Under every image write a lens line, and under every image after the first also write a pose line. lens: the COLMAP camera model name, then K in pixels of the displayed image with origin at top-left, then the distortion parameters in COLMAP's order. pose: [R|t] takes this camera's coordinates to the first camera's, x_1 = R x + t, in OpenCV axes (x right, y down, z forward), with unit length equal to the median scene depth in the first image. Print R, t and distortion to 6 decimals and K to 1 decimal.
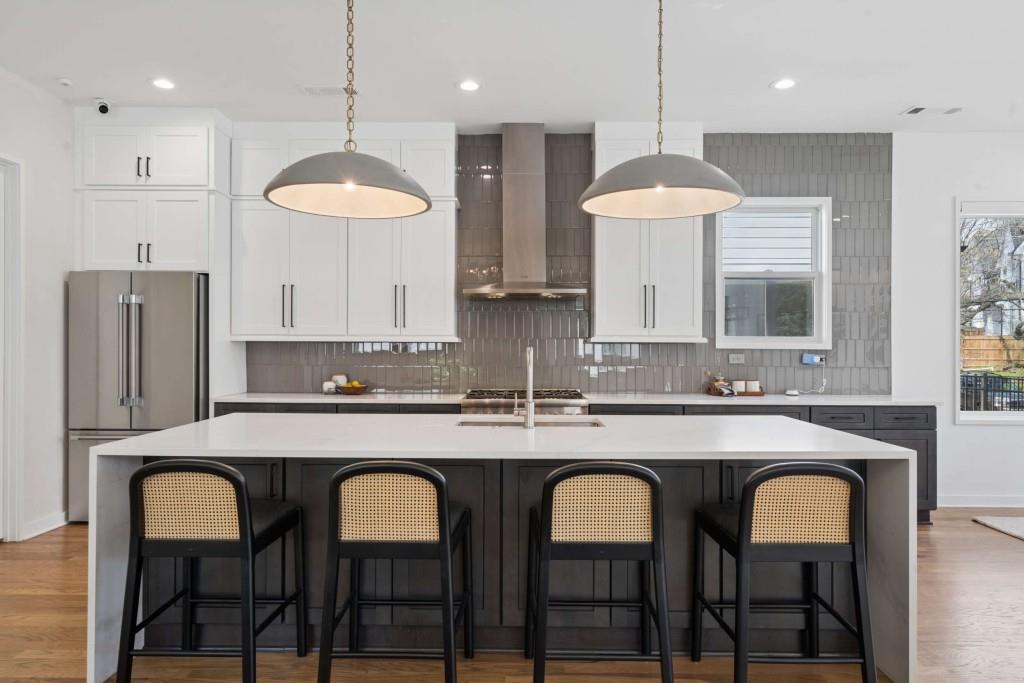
lens RADIAL K [[672.9, 0, 512.0], [0, 672.9, 349.4], [0, 0, 1]] dist [0.053319, 0.000332]
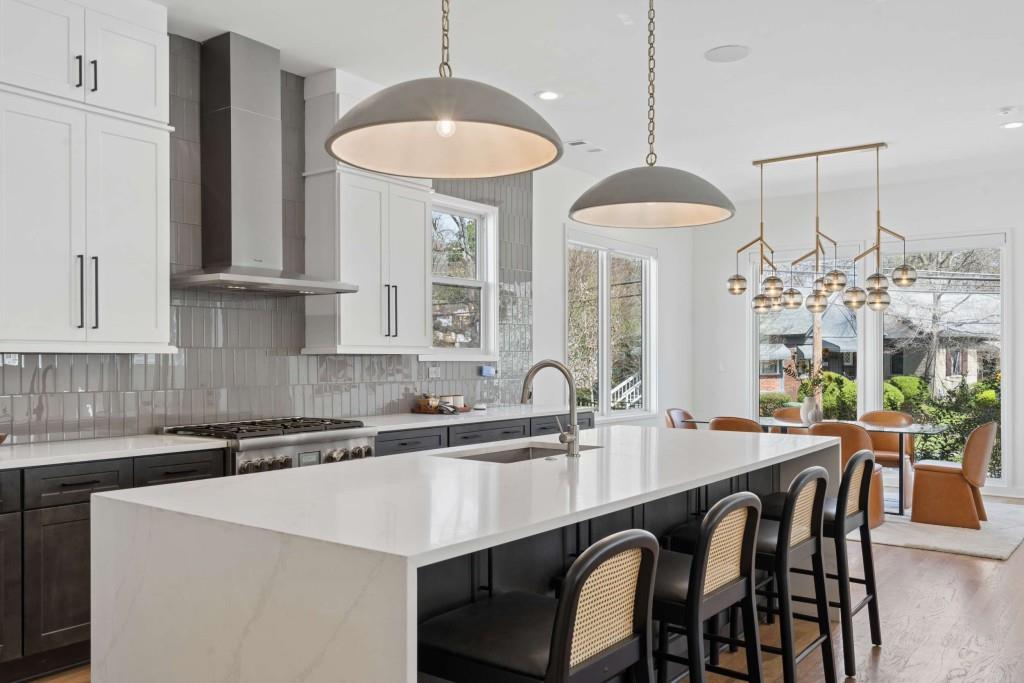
lens RADIAL K [[841.1, 0, 511.4], [0, 841.1, 357.4], [0, 0, 1]] dist [-0.008504, -0.004174]
pose [[0.600146, -0.001796, 0.799888, -0.522496], [0.003296, 0.999995, -0.000229, -0.005528], [-0.799884, 0.002774, 0.600149, 0.262368]]
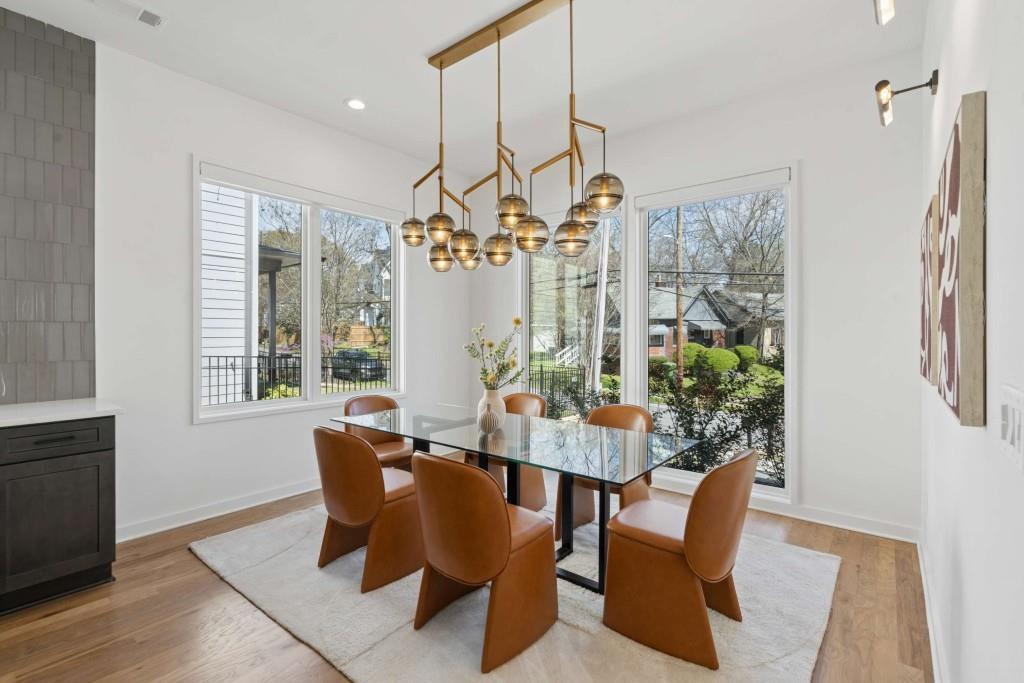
lens RADIAL K [[466.6, 0, 512.2], [0, 466.6, 333.7], [0, 0, 1]] dist [-0.033959, -0.000035]
pose [[0.634363, -0.001930, 0.773033, 0.465060], [0.003388, 0.999994, -0.000284, 0.000031], [-0.773028, 0.002799, 0.634365, 0.349076]]
